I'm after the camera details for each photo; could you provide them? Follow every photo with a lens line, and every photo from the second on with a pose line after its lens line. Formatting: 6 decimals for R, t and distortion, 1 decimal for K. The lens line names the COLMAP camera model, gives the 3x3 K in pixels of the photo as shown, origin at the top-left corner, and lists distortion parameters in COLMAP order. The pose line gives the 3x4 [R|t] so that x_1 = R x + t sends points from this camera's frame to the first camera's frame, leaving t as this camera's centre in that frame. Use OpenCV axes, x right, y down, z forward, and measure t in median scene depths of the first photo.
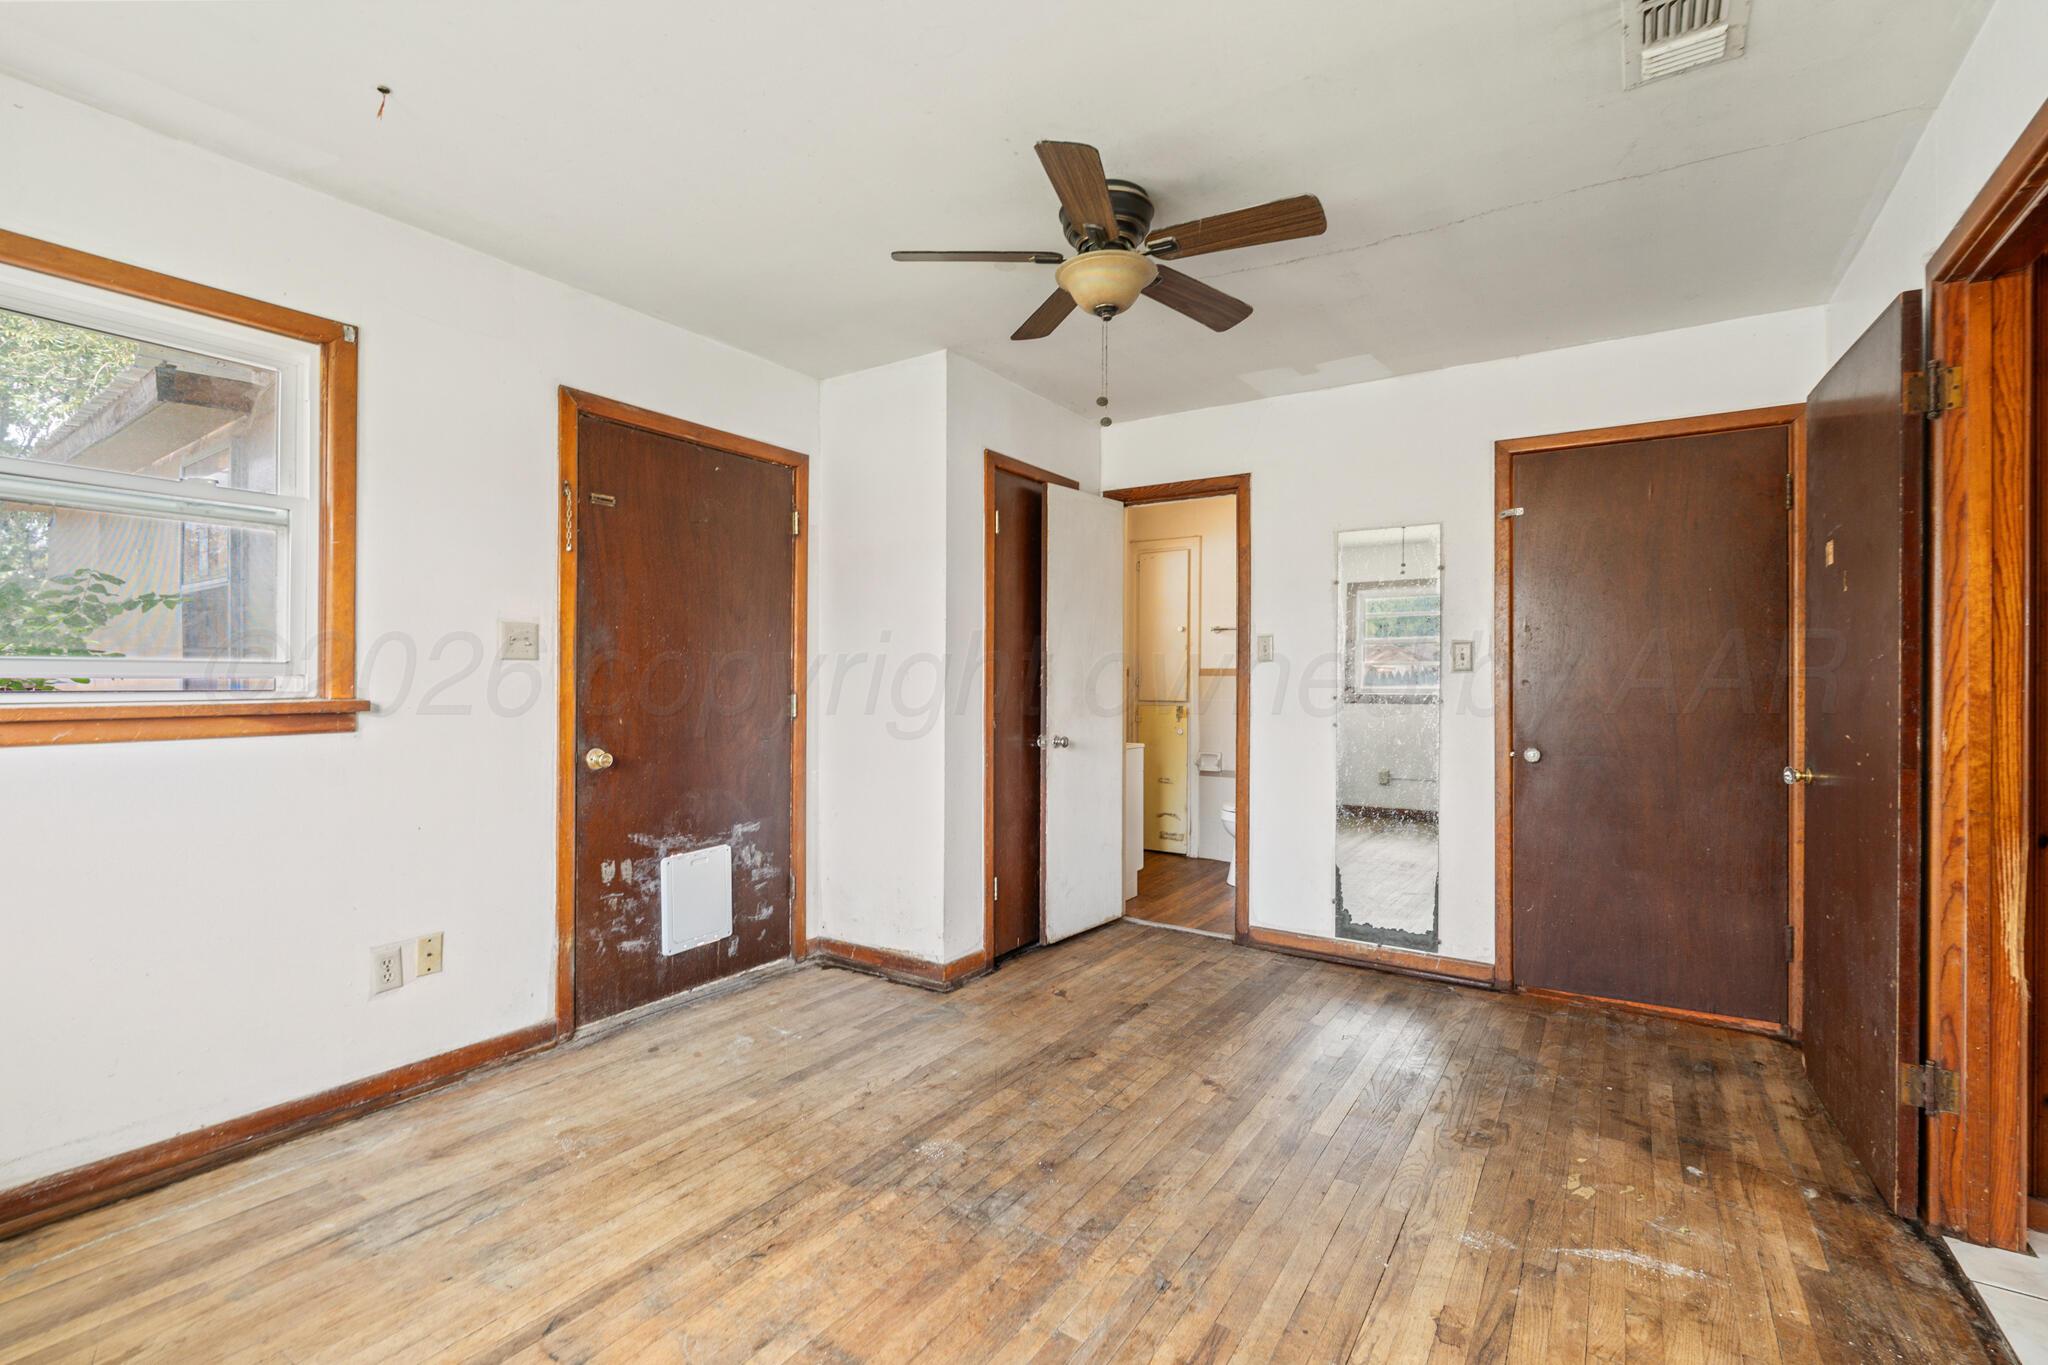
lens RADIAL K [[897.7, 0, 1030.2], [0, 897.7, 685.0], [0, 0, 1]] dist [-0.003966, -0.000015]
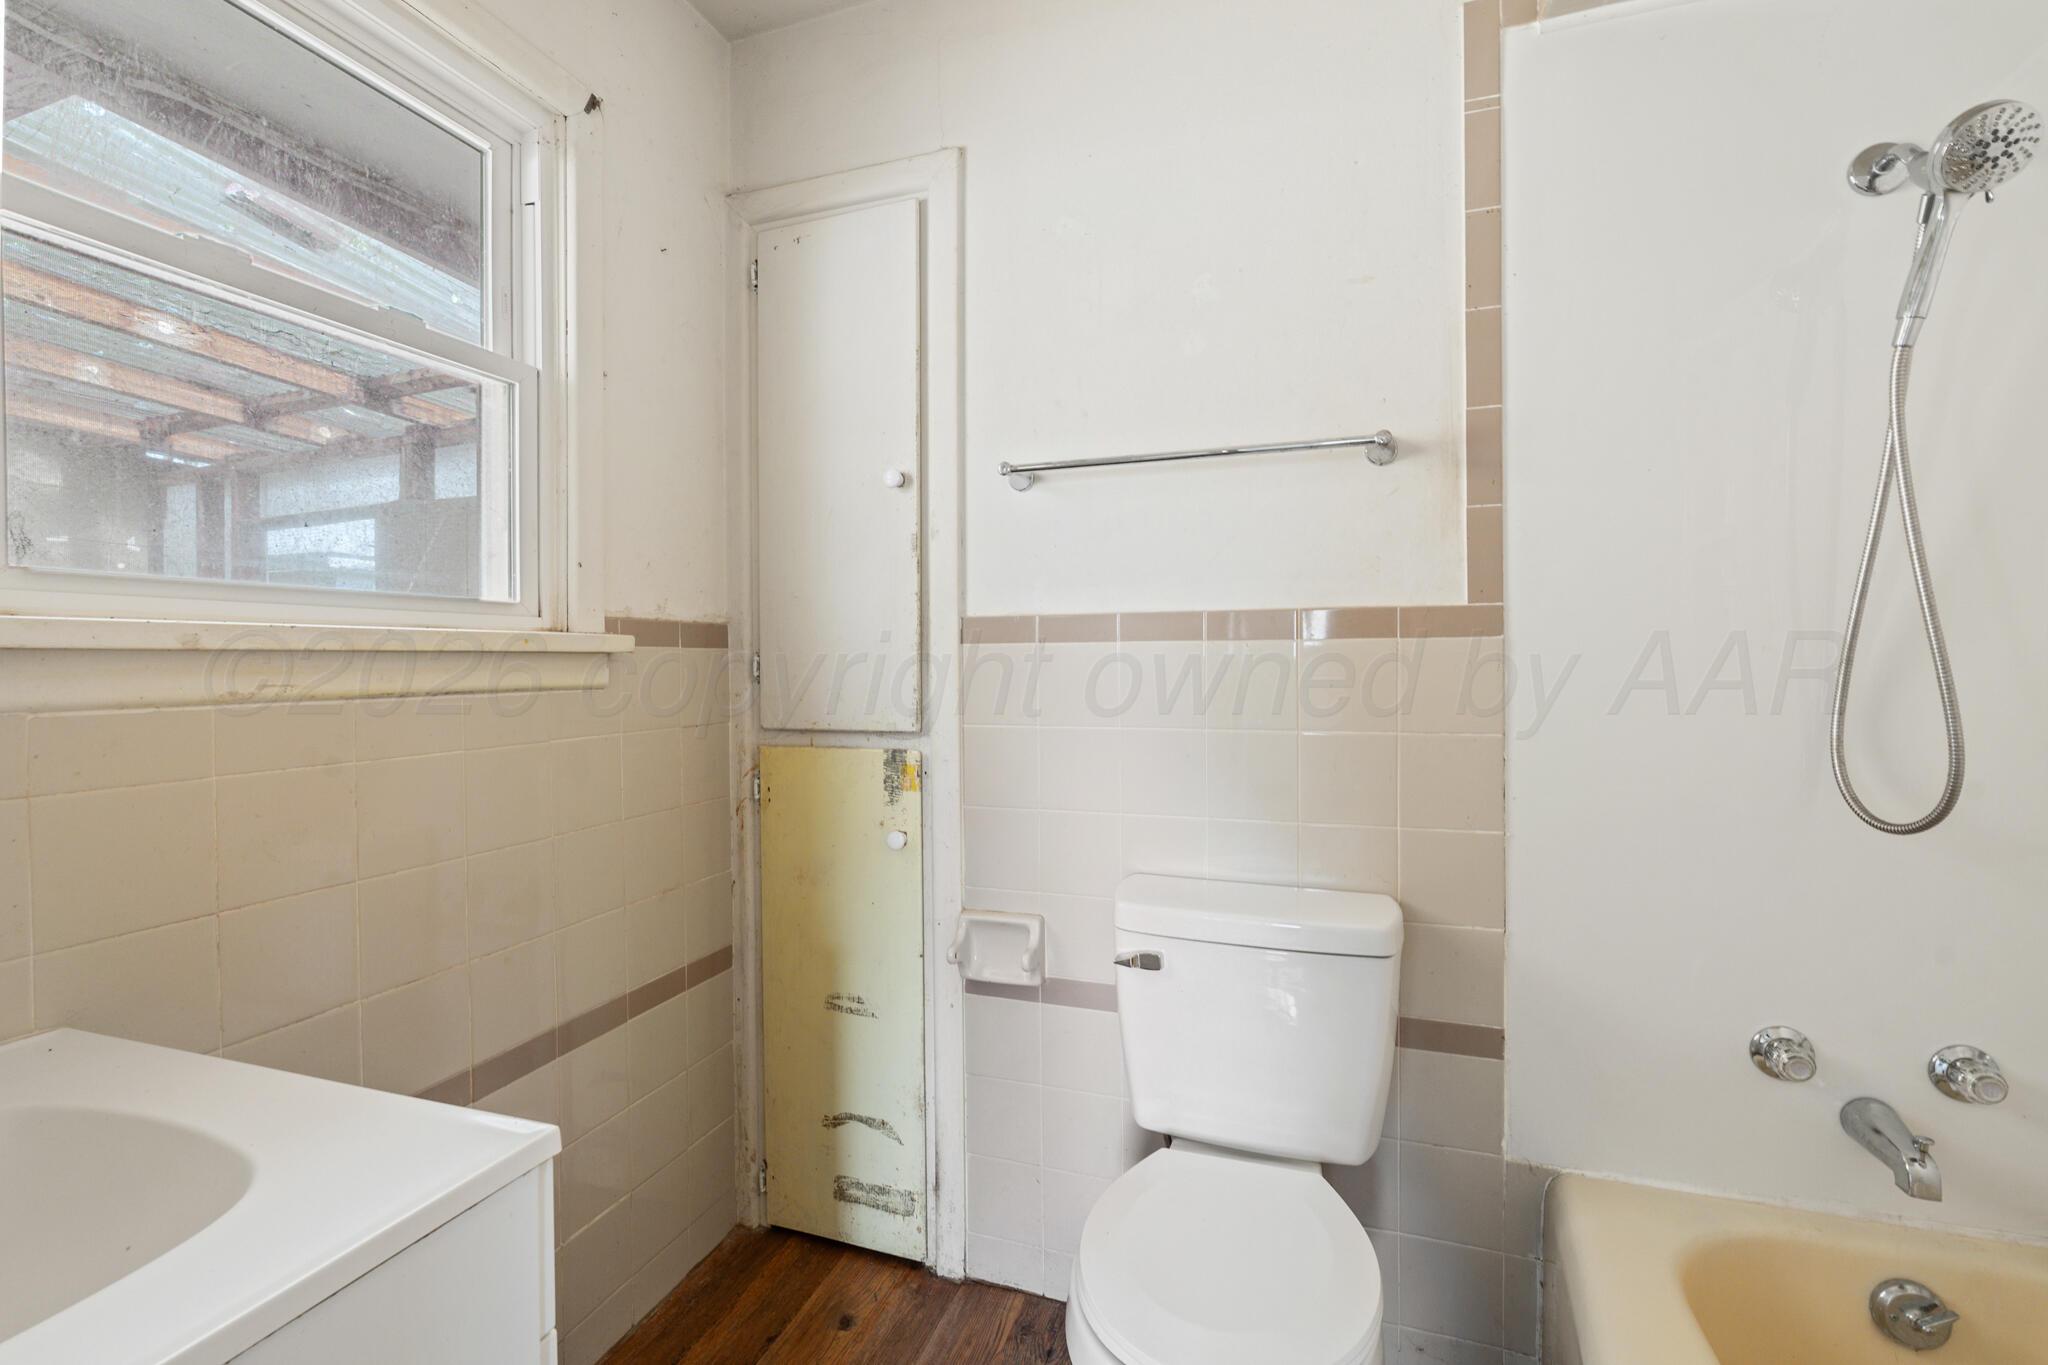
lens RADIAL K [[897.7, 0, 1019.0], [0, 897.7, 673.8], [0, 0, 1]] dist [-0.003966, -0.000015]
pose [[0.964268, -0.015726, 0.264460, 0.129716], [0.011980, 0.999804, 0.015773, -0.004662], [-0.264657, -0.012041, 0.964268, 0.715203]]
